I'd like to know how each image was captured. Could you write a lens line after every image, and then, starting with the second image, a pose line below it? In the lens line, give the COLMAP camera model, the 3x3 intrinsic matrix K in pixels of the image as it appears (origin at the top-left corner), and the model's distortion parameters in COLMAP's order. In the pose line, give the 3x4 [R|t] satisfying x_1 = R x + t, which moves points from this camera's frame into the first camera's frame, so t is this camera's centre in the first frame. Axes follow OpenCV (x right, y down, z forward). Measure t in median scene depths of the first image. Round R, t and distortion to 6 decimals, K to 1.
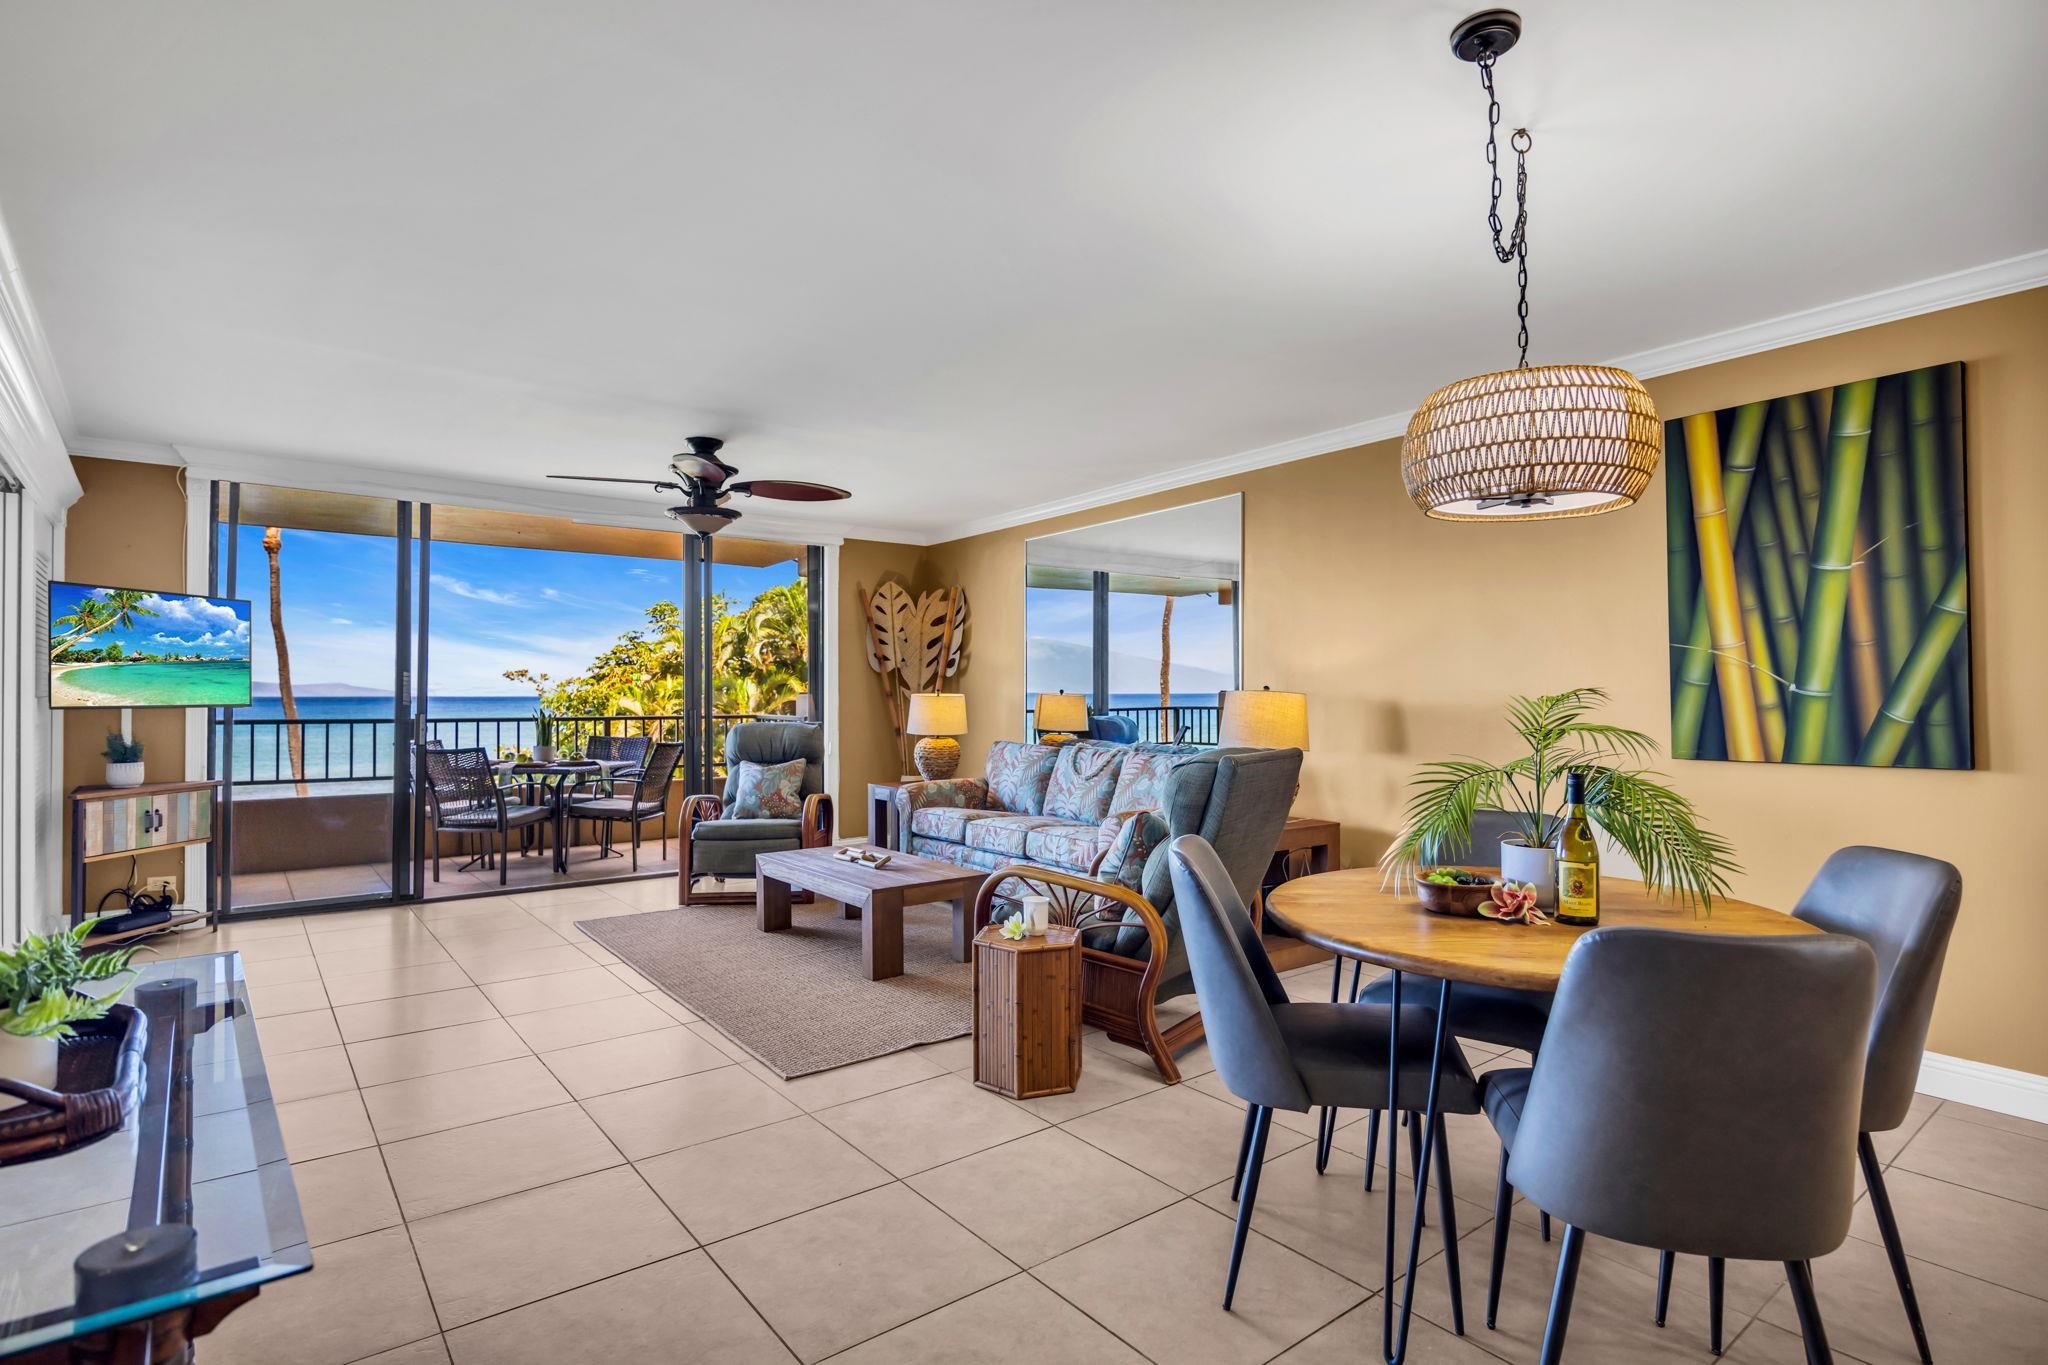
lens RADIAL K [[1004.4, 0, 1015.1], [0, 1004.4, 686.4], [0, 0, 1]] dist [-0.014963, -0.000953]
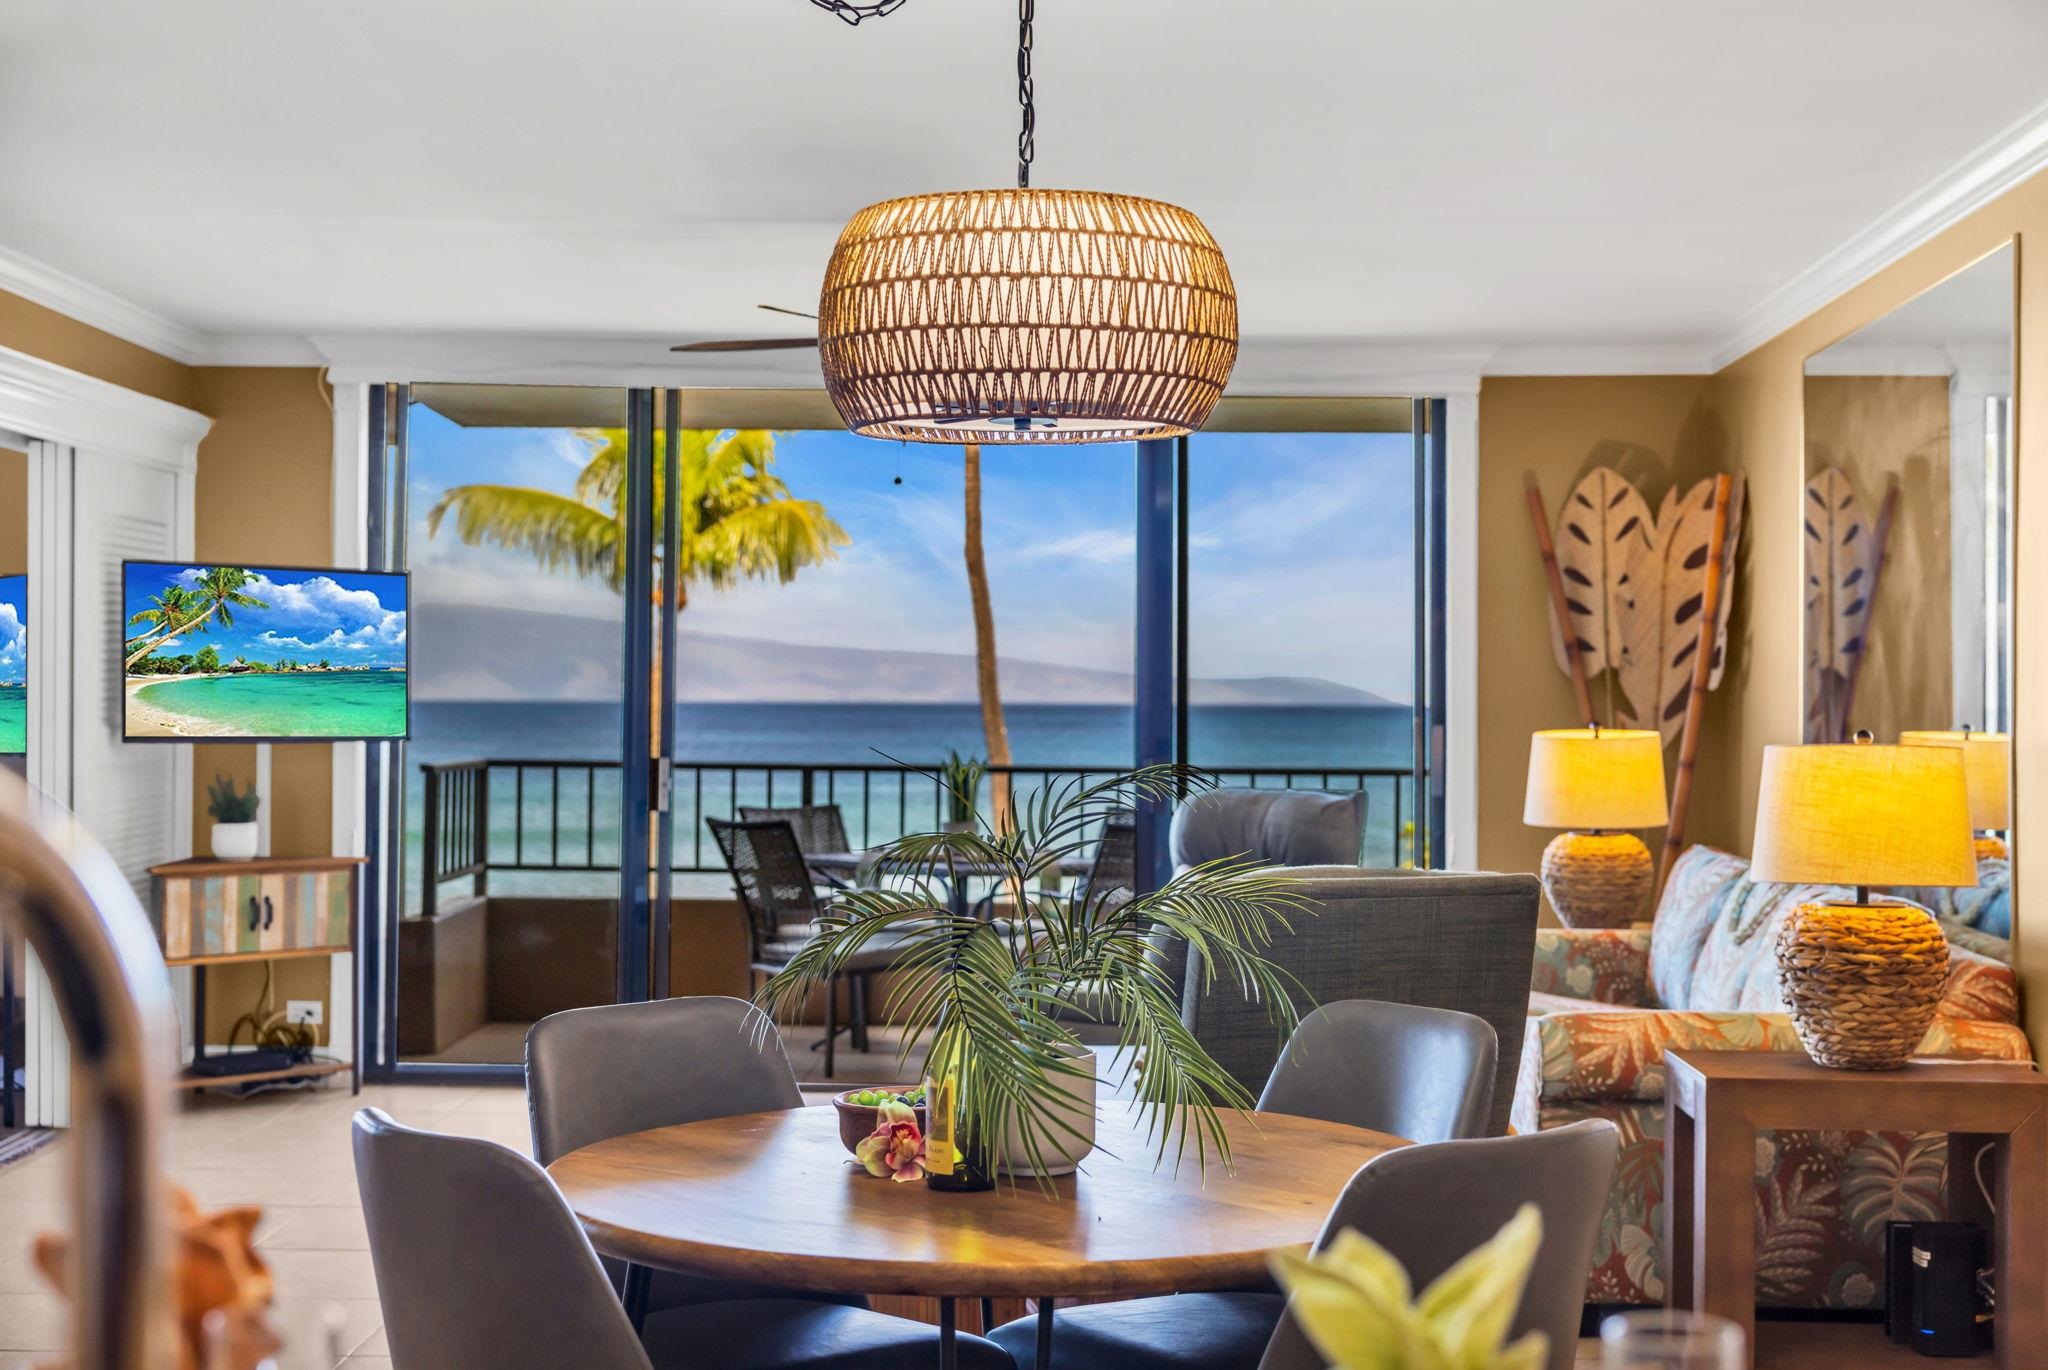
lens RADIAL K [[2684.0, 0, 1031.8], [0, 2684.0, 687.8], [0, 0, 1]] dist [0.027116, 0.019188]
pose [[0.780844, 0.003487, -0.624716, 0.538995], [-0.001142, 0.999991, 0.004154, -0.019213], [0.624724, -0.002530, 0.780841, -0.067970]]
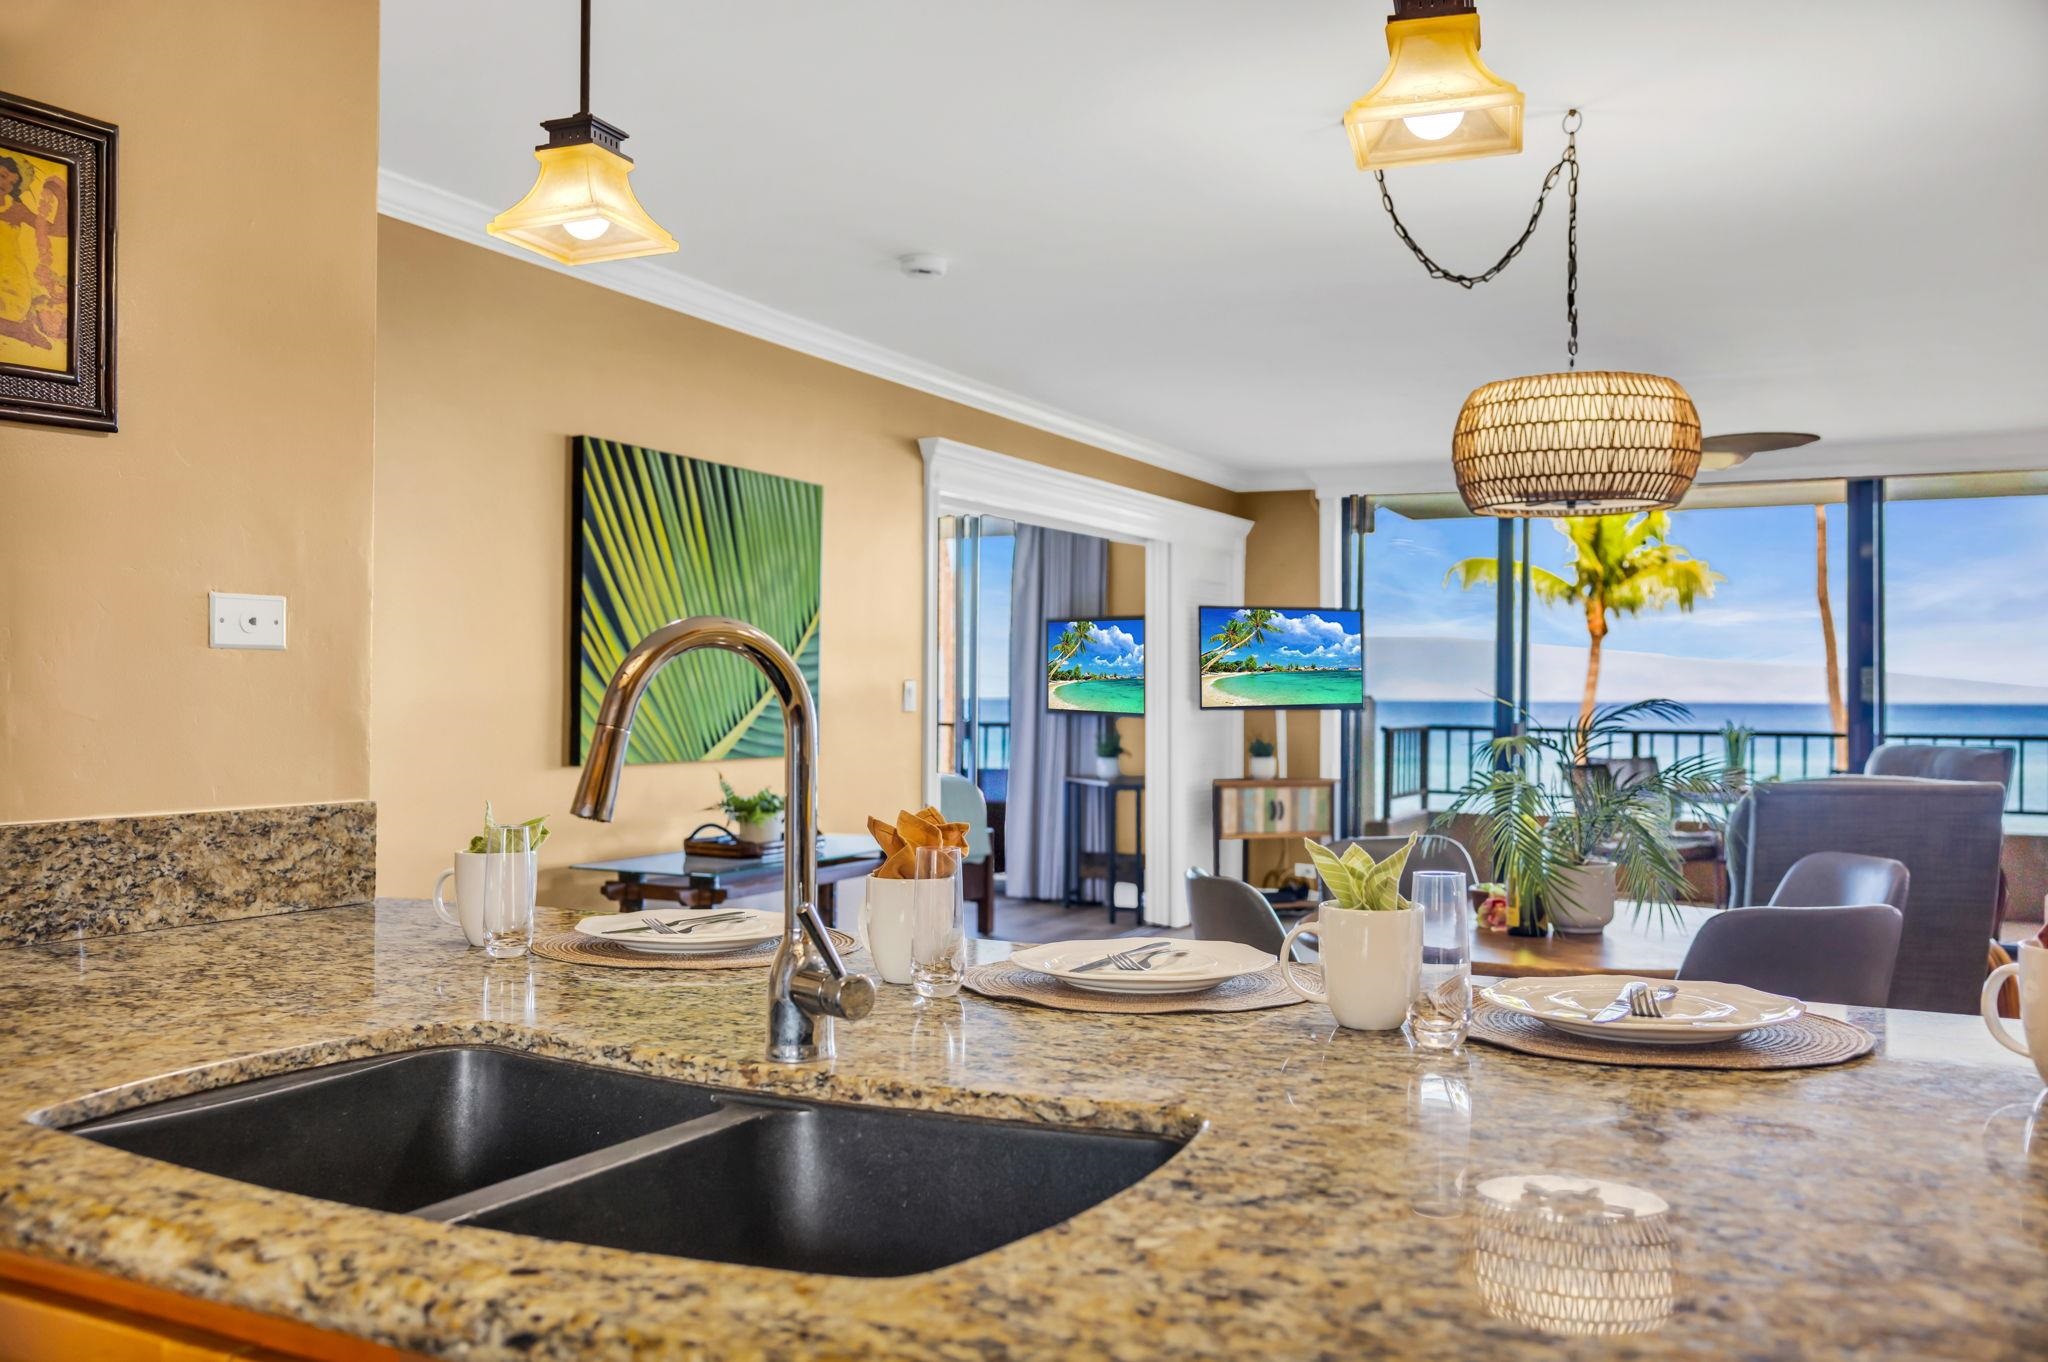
lens RADIAL K [[1746.9, 0, 1024.0], [0, 1746.9, 681.0], [0, 0, 1]] dist [-0.007655, 0.000795]
pose [[0.417042, -0.003538, -0.908880, 0.678389], [0.003099, 0.999992, -0.002470, -0.007056], [0.908882, -0.001786, 0.417050, -0.079124]]
